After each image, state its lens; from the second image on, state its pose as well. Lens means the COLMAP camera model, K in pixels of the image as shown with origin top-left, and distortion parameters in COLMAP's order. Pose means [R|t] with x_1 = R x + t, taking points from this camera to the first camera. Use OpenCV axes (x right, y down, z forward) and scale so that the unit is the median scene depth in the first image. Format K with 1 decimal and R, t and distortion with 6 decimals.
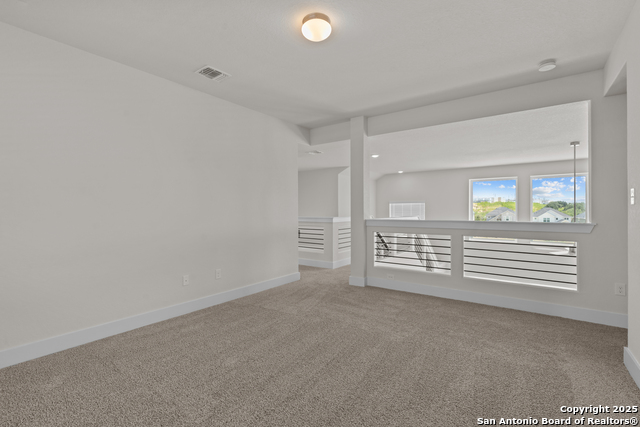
lens RADIAL K [[291.3, 0, 317.8], [0, 291.3, 210.4], [0, 0, 1]] dist [-0.006599, 0.001387]
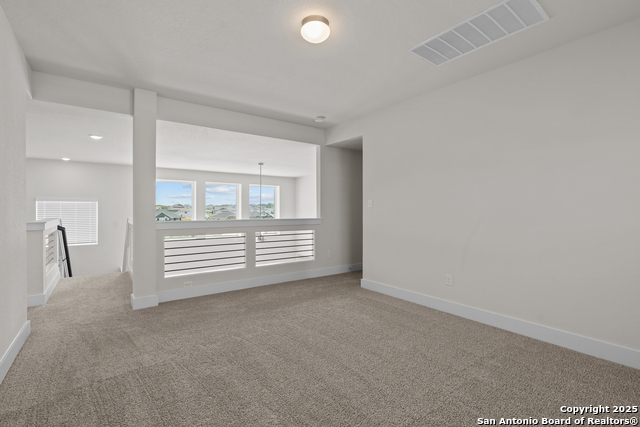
lens RADIAL K [[291.3, 0, 318.0], [0, 291.3, 212.8], [0, 0, 1]] dist [-0.006599, 0.001387]
pose [[0.315248, -0.007128, 0.948982, -0.536631], [0.000271, 0.999972, 0.007421, -0.000285], [-0.949009, -0.002083, 0.315242, 0.375624]]
